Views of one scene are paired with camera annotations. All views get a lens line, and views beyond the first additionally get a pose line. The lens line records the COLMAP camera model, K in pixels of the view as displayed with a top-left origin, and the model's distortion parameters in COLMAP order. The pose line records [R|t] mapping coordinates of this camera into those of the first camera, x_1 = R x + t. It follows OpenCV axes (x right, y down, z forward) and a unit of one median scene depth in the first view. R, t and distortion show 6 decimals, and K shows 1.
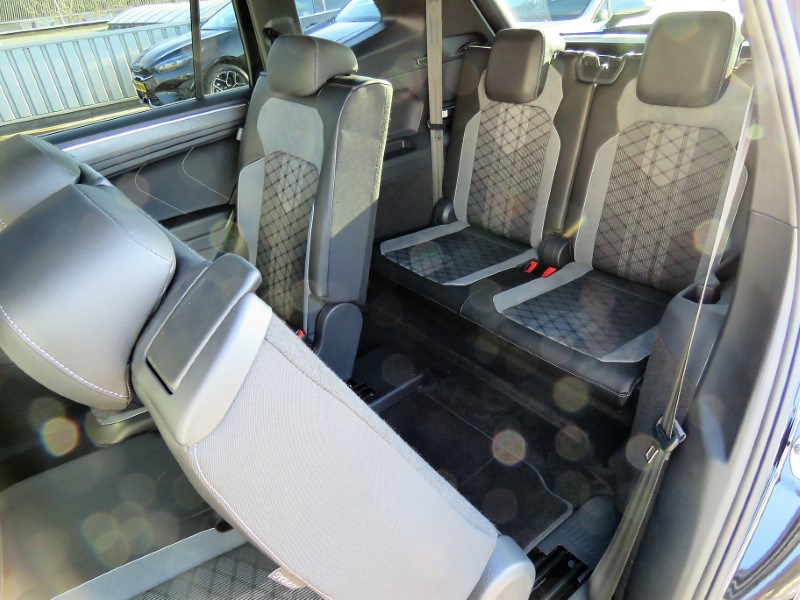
lens RADIAL K [[536.6, 0, 400.0], [0, 536.6, 300.0], [0, 0, 1]] dist [0.002407, 0.003389]
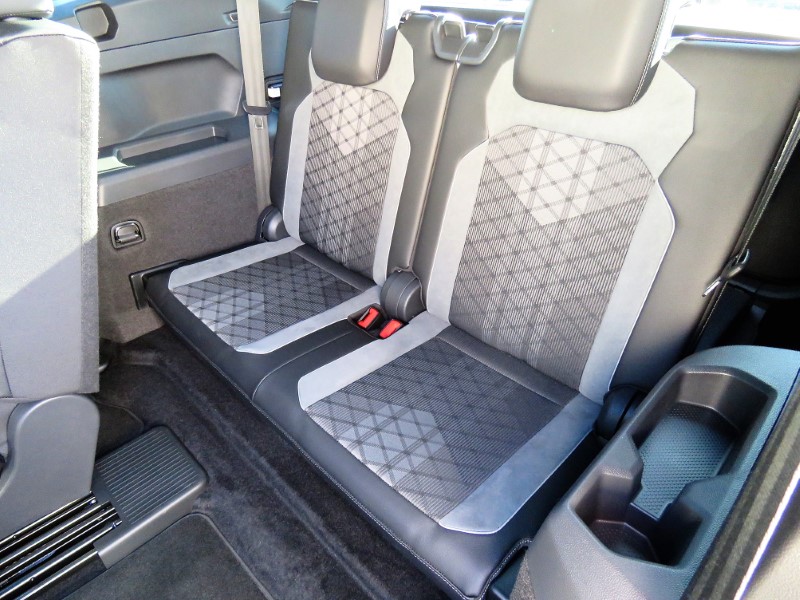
lens RADIAL K [[512.0, 0, 360.7], [0, 512.0, 299.3], [0, 0, 1]] dist [0.000185, -0.001327]
pose [[0.992765, 0.010848, 0.119583, 0.156851], [-0.017778, 0.998214, 0.057039, -0.130333], [-0.118750, -0.058752, 0.991184, 0.332103]]
